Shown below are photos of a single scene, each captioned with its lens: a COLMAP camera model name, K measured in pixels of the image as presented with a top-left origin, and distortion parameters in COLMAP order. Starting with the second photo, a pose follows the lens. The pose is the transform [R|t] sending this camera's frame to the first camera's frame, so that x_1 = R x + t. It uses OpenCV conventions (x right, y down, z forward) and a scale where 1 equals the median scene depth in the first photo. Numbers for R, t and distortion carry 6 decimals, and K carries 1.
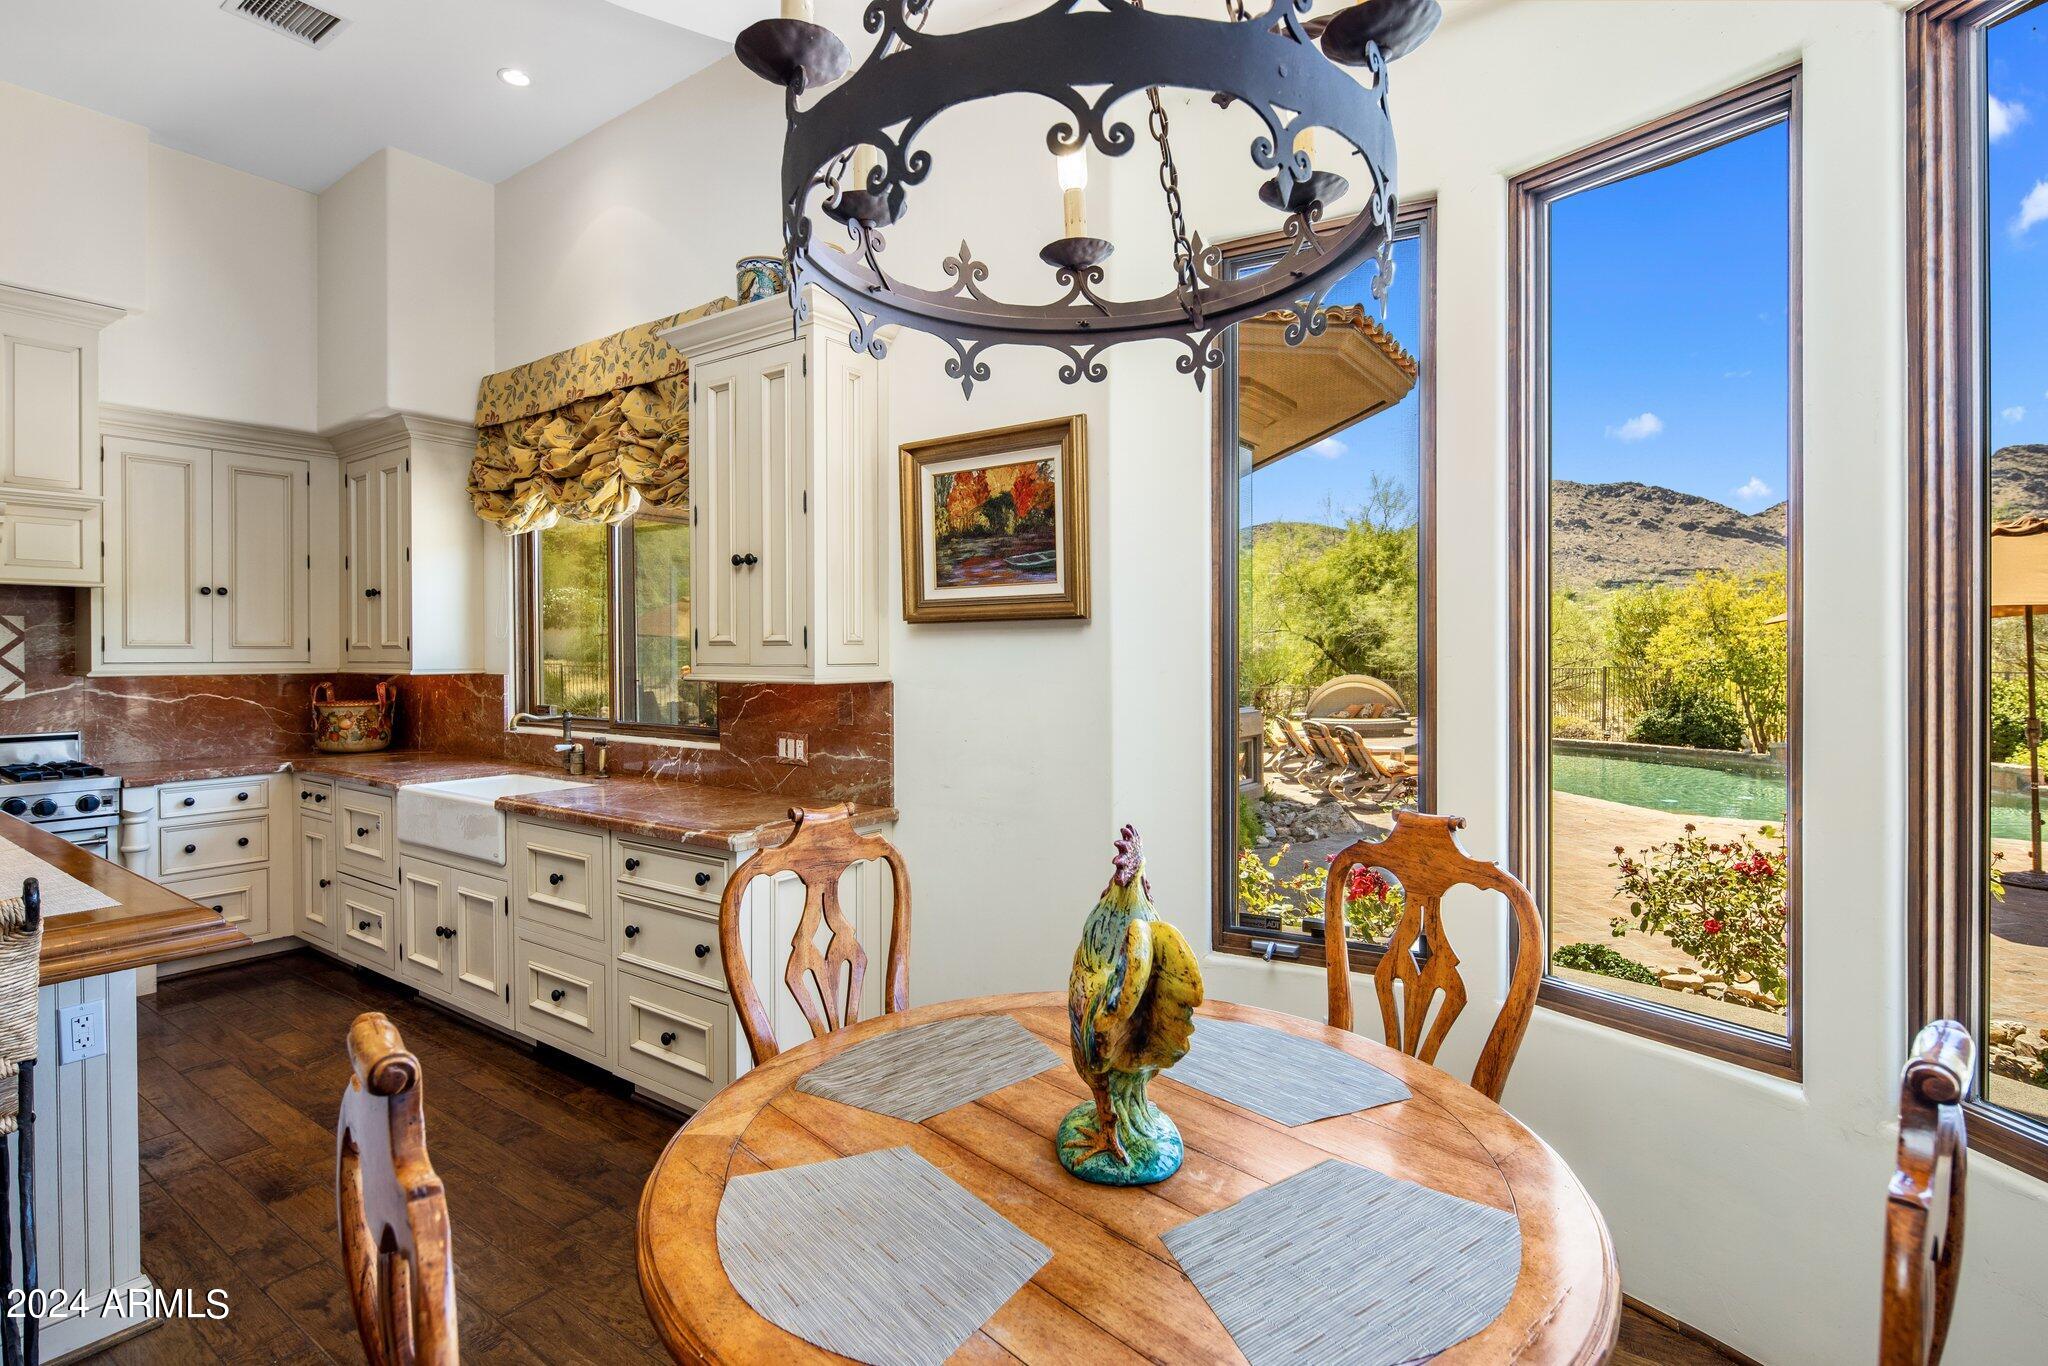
lens RADIAL K [[990.1, 0, 1016.6], [0, 990.1, 662.1], [0, 0, 1]] dist [0.003058, -0.003672]
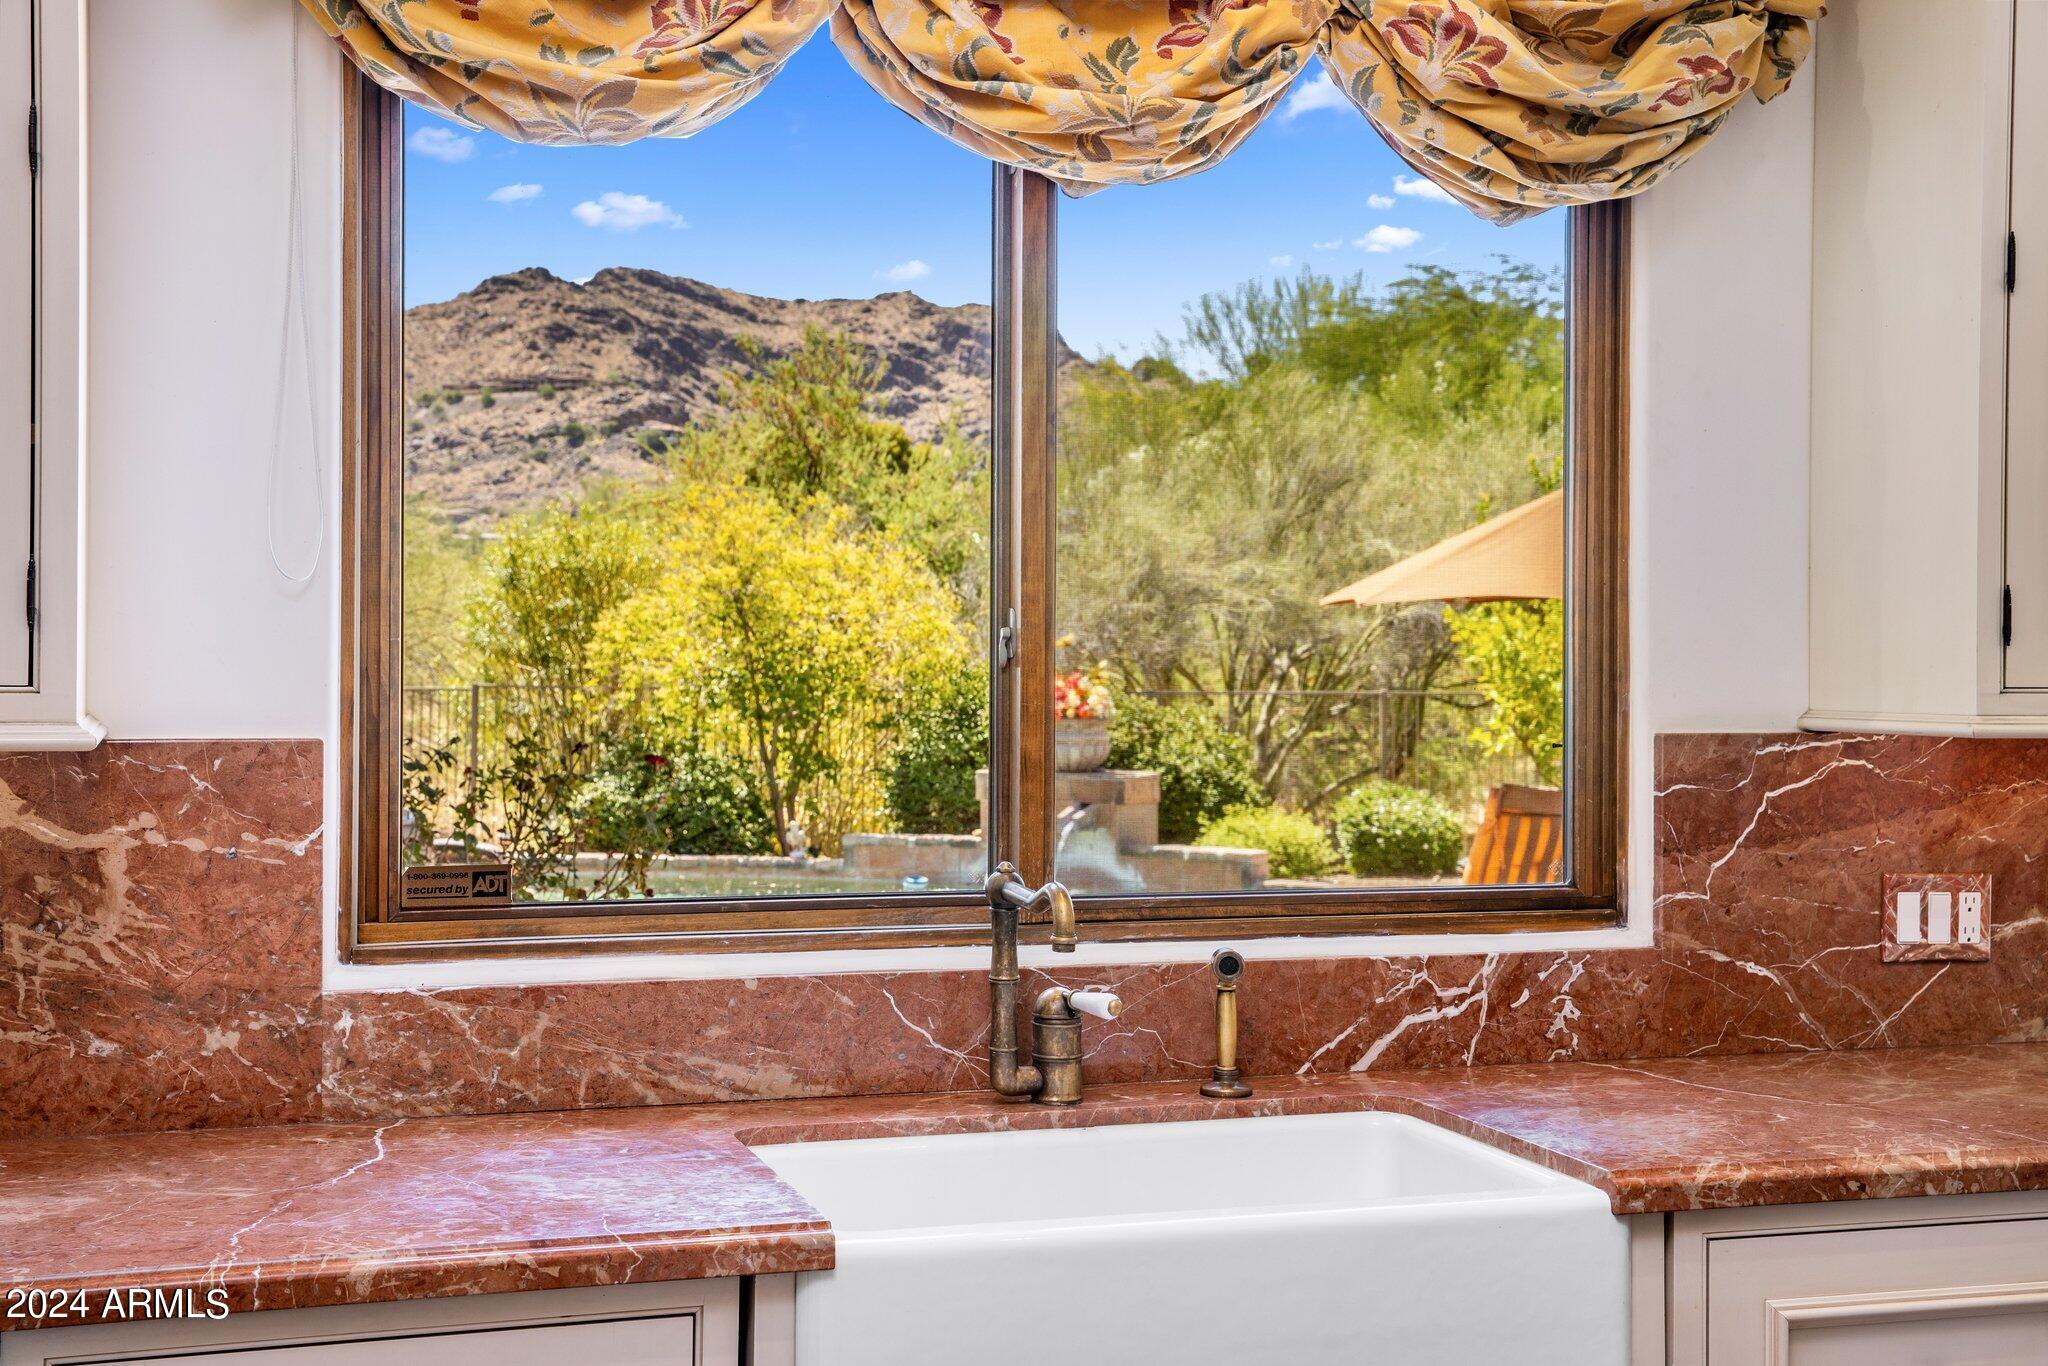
lens RADIAL K [[2599.1, 0, 1020.6], [0, 2599.1, 668.5], [0, 0, 1]] dist [0.067075, 0.000000]
pose [[0.587753, 0.001158, 0.809040, -1.227729], [0.000378, 0.999998, -0.001705, -0.003738], [-0.809040, 0.001308, 0.587752, 0.710296]]
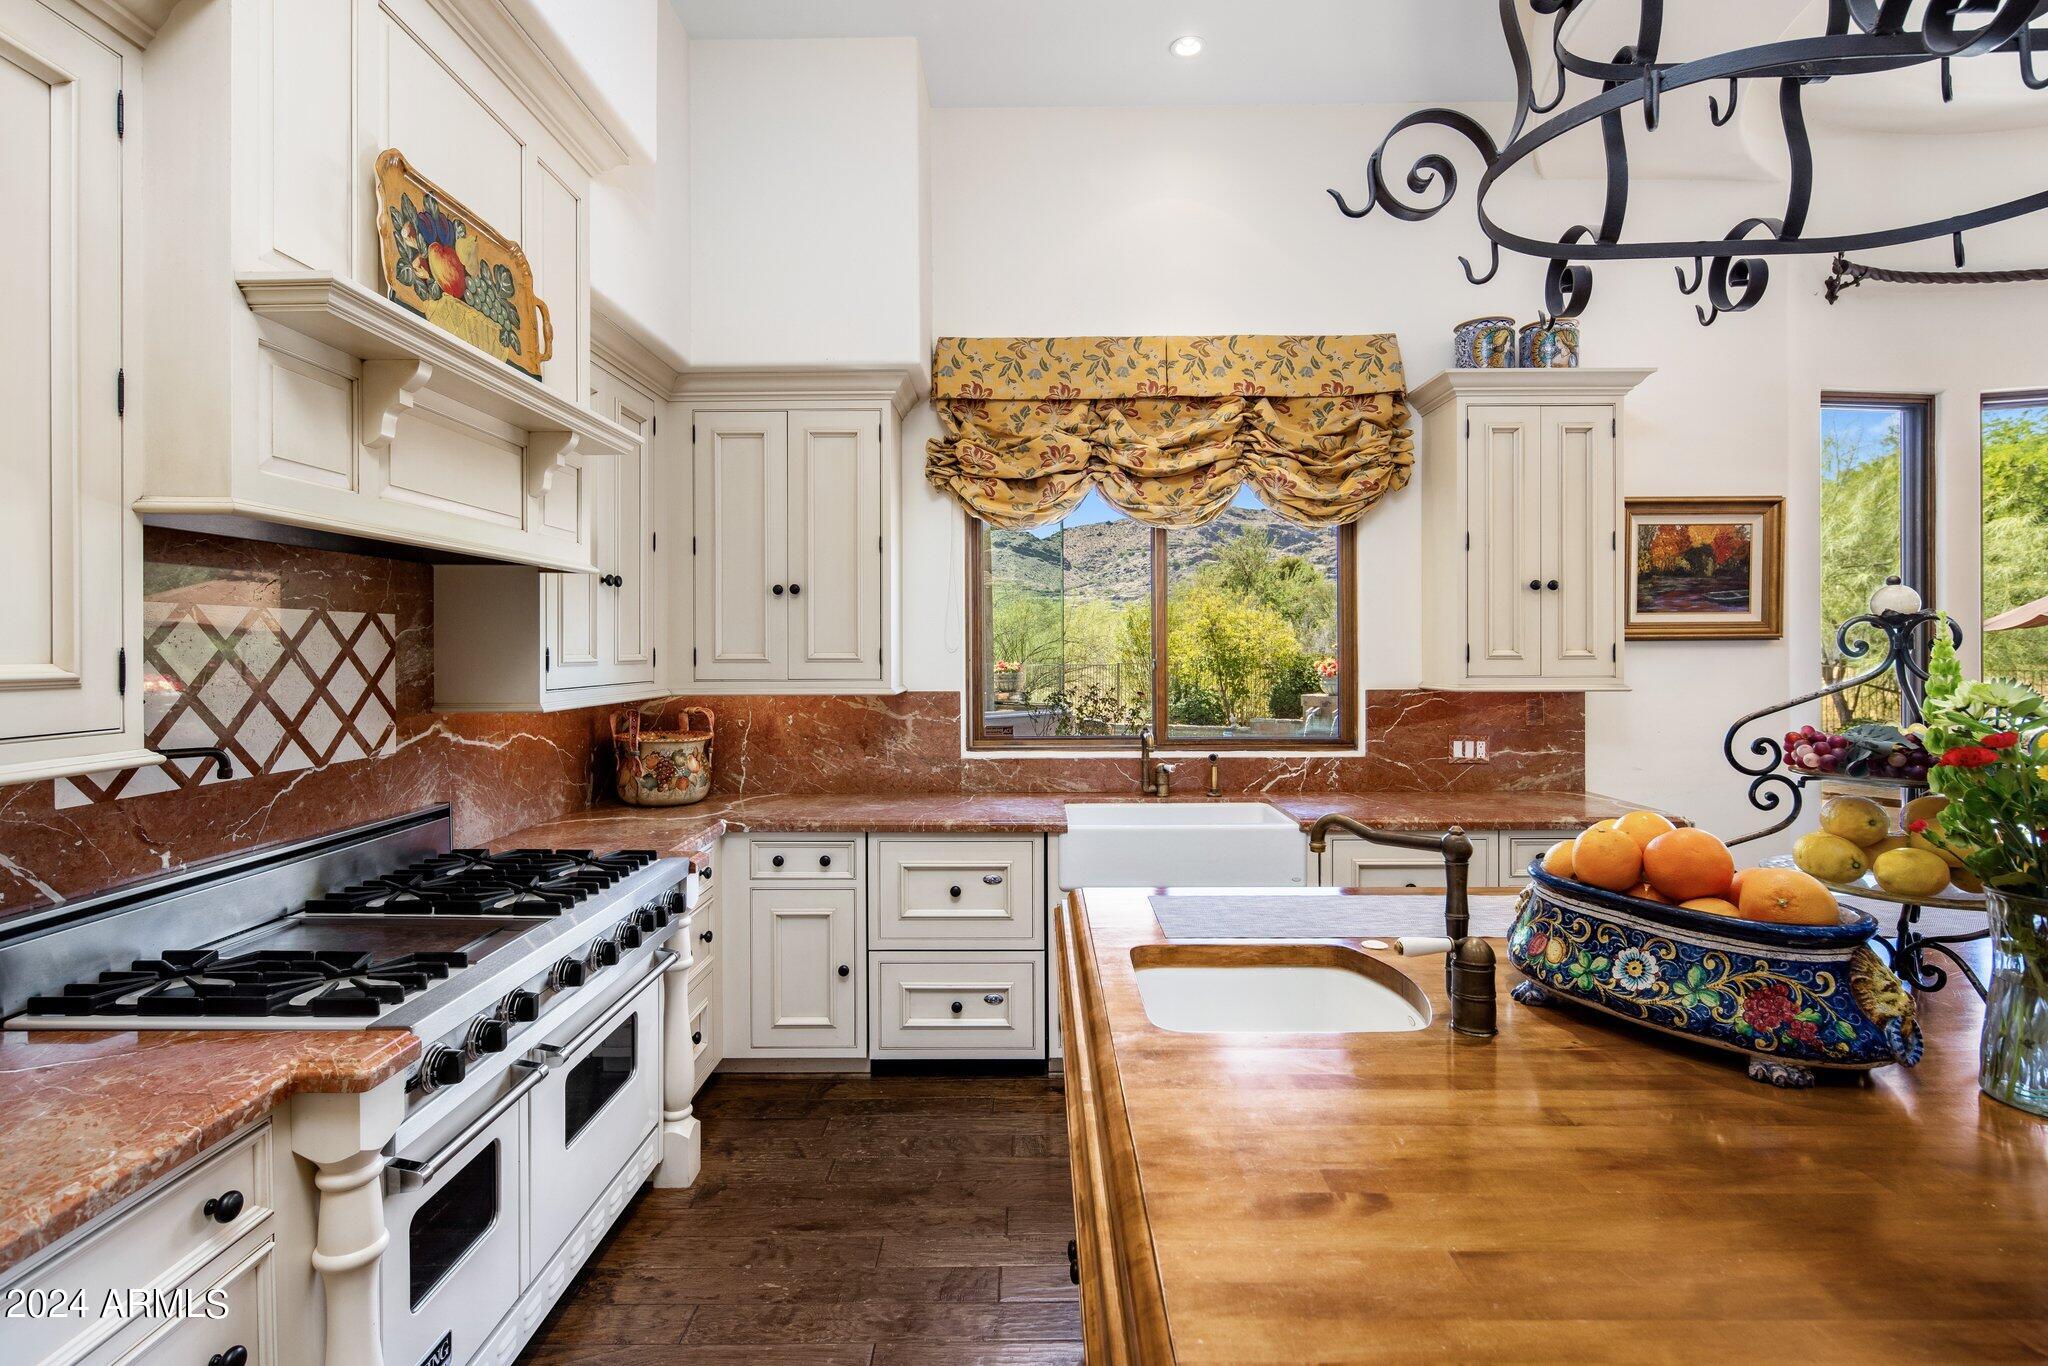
lens RADIAL K [[990.1, 0, 1022.4], [0, 990.1, 656.2], [0, 0, 1]] dist [0.003058, -0.003672]
pose [[0.815333, -0.006369, 0.578957, -1.310026], [0.008375, 0.999965, -0.000795, -0.022683], [-0.578931, 0.005497, 0.815358, 0.376575]]
